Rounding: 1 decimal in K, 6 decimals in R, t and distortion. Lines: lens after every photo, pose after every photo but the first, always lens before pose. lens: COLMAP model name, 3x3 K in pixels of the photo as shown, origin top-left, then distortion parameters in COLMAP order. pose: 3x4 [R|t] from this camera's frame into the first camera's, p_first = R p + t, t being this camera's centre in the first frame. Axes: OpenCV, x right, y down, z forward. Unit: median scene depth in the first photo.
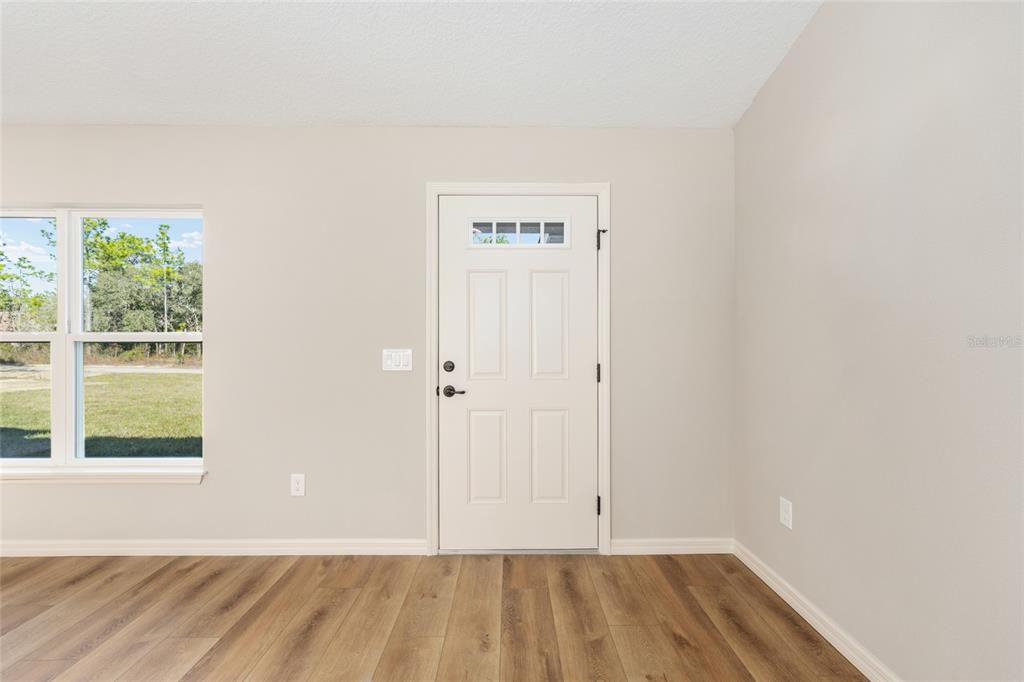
lens RADIAL K [[413.1, 0, 511.9], [0, 413.1, 341.8], [0, 0, 1]] dist [-0.001491, 0.001250]
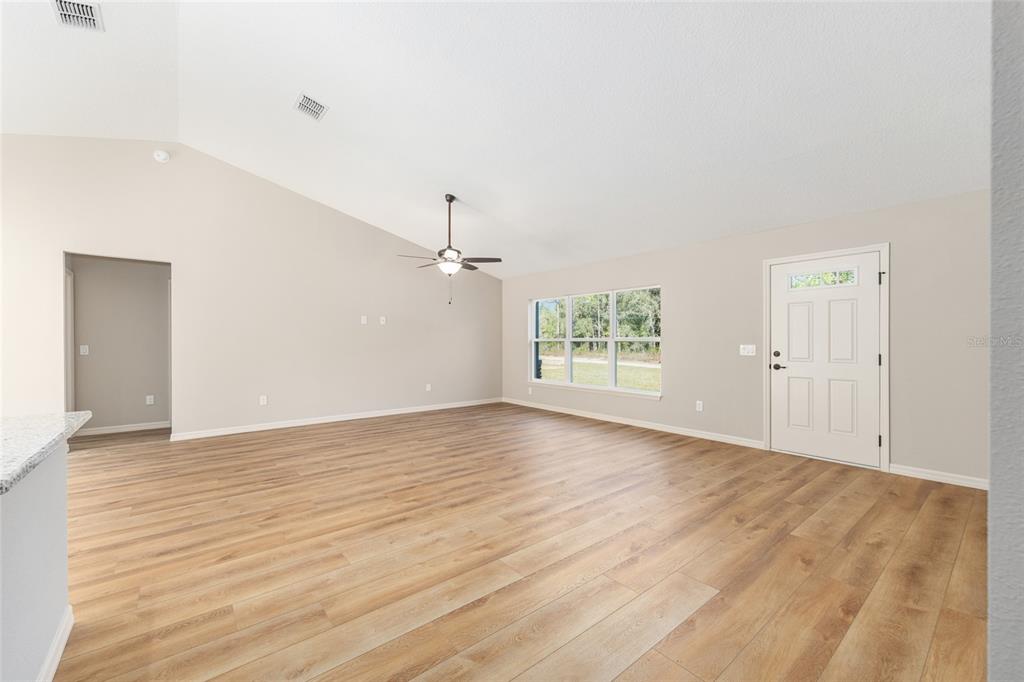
lens RADIAL K [[413.1, 0, 509.7], [0, 413.1, 341.8], [0, 0, 1]] dist [-0.001491, 0.001250]
pose [[0.622578, -0.000065, -0.782558, 0.576398], [0.001889, 0.999997, 0.001419, -0.001798], [0.782555, -0.002362, 0.622577, -1.163053]]
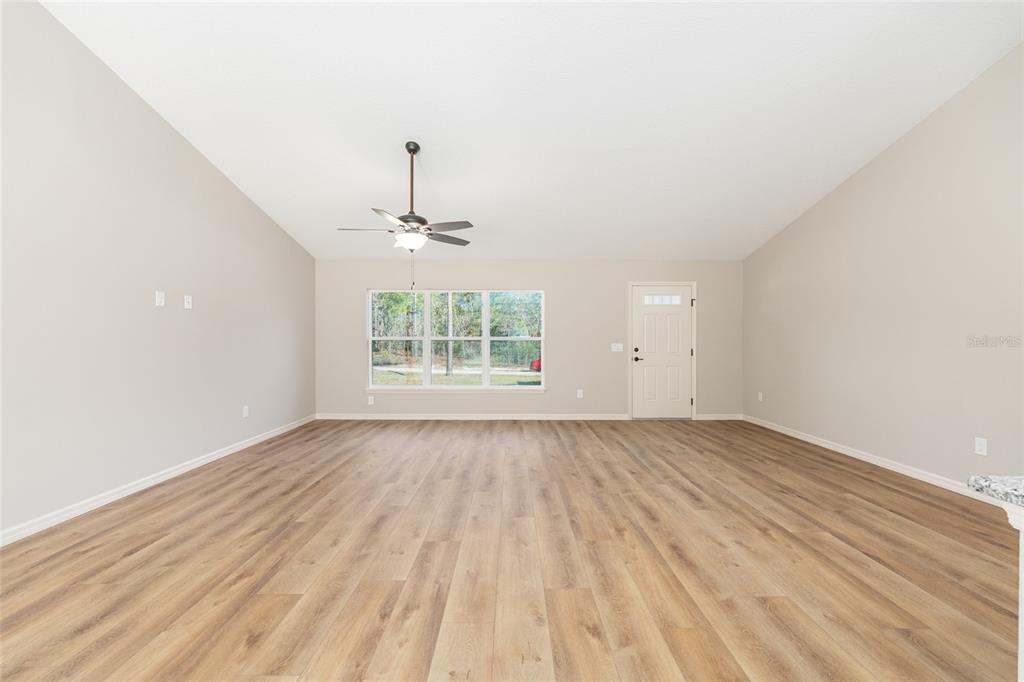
lens RADIAL K [[413.1, 0, 516.7], [0, 413.1, 340.2], [0, 0, 1]] dist [-0.001491, 0.001250]
pose [[0.999998, 0.001716, -0.001219, -0.924560], [-0.001718, 0.999997, -0.001845, 0.003780], [0.001216, 0.001847, 0.999998, -1.678941]]
